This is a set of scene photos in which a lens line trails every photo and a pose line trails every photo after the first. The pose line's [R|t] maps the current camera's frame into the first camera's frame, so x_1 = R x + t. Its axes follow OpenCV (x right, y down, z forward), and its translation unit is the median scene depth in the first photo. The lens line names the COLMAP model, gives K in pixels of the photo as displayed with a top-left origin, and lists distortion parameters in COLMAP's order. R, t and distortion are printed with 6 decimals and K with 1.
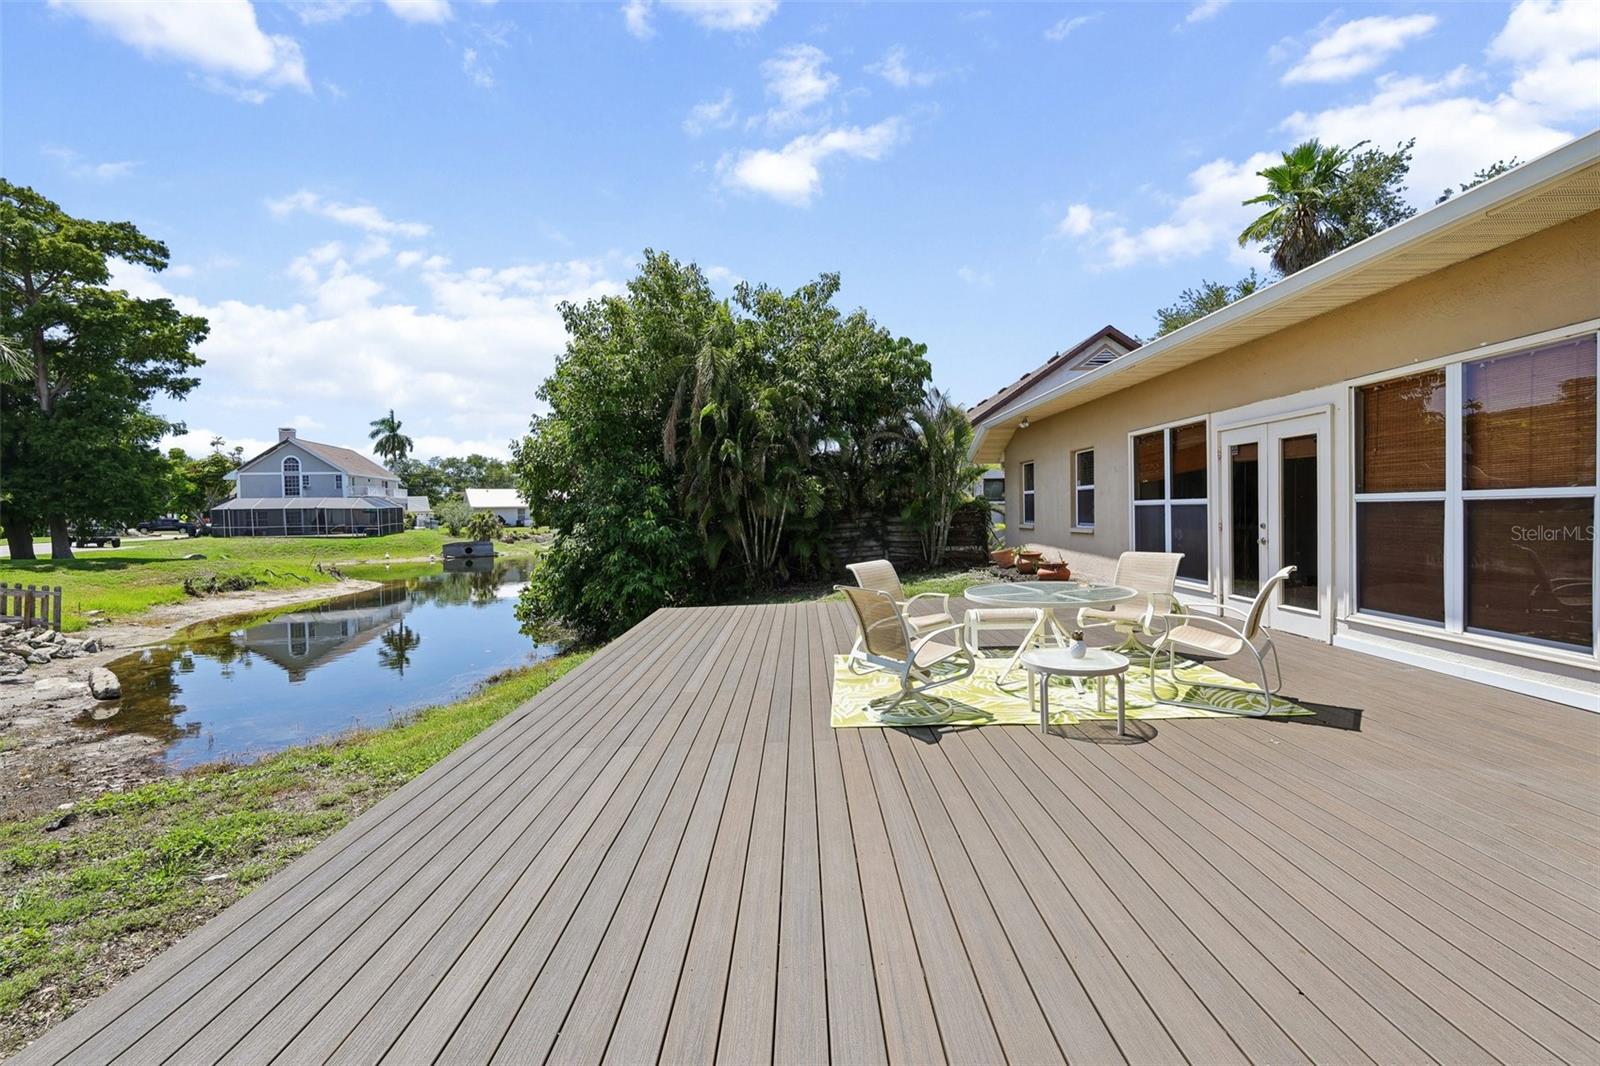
lens RADIAL K [[690.6, 0, 792.1], [0, 690.6, 537.6], [0, 0, 1]] dist [0.001328, 0.000356]
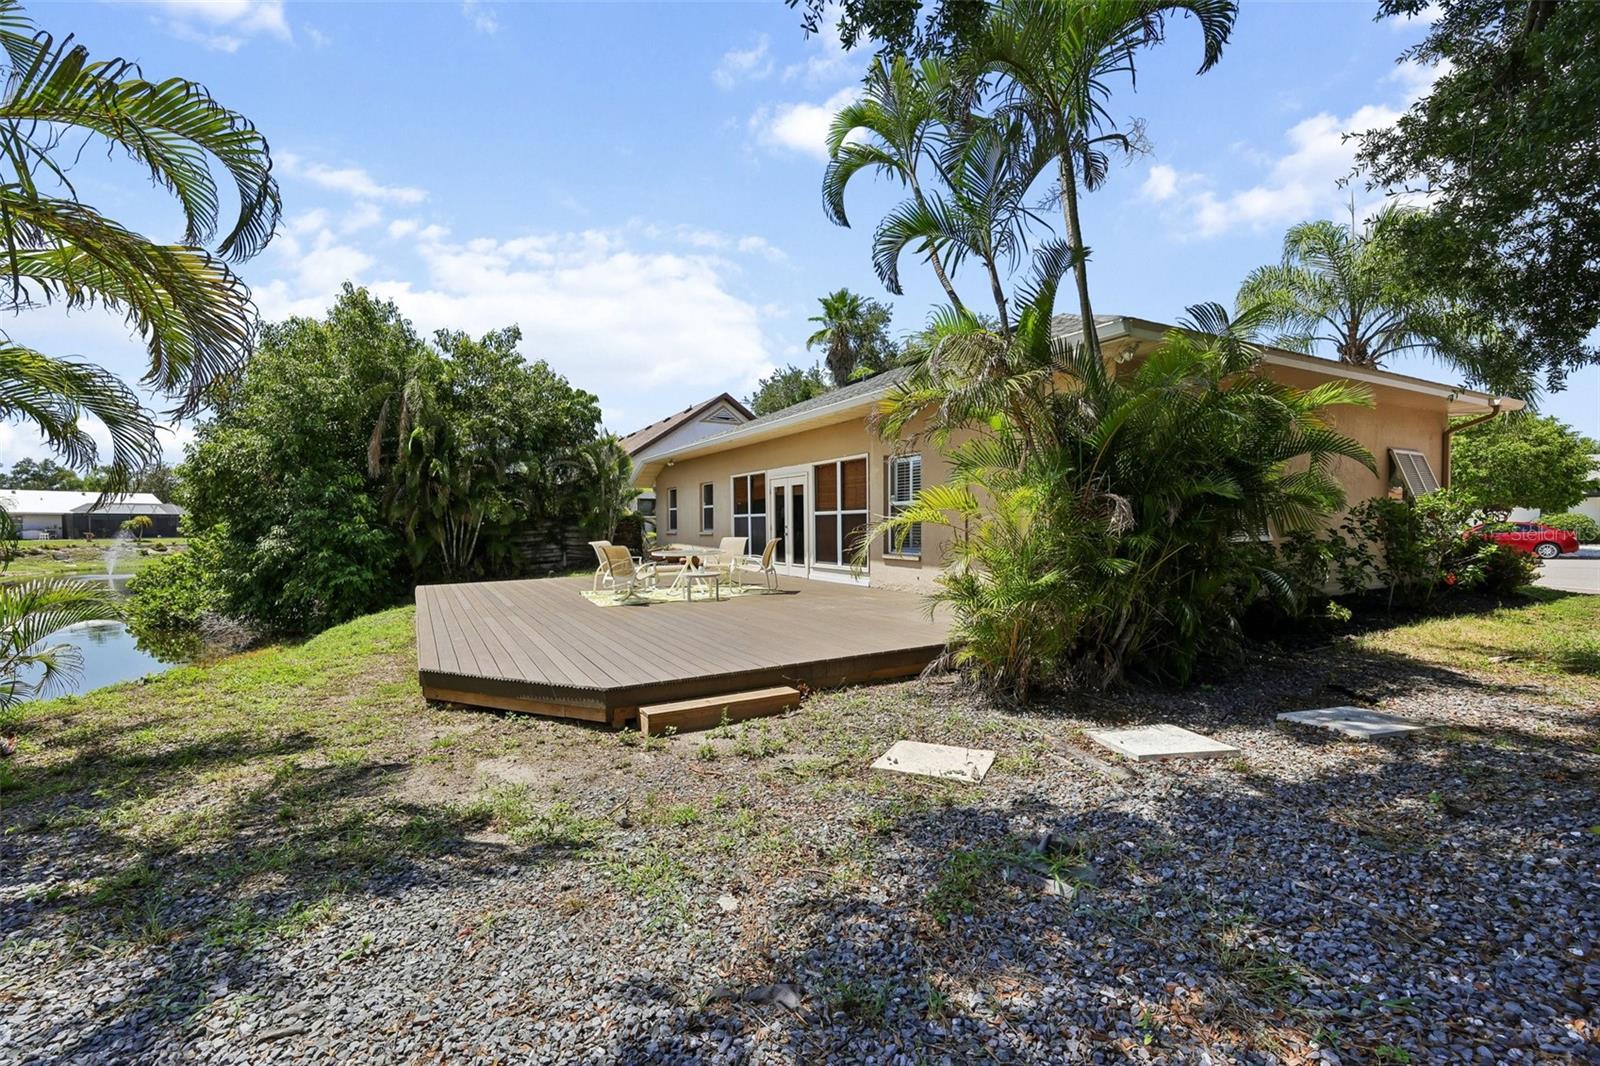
lens RADIAL K [[690.6, 0, 805.9], [0, 690.6, 540.8], [0, 0, 1]] dist [0.001328, 0.000356]
pose [[0.861742, 0.004246, 0.507328, -0.139911], [0.007127, 0.999765, -0.020472, 0.030065], [-0.507296, 0.021257, 0.861510, -0.358203]]
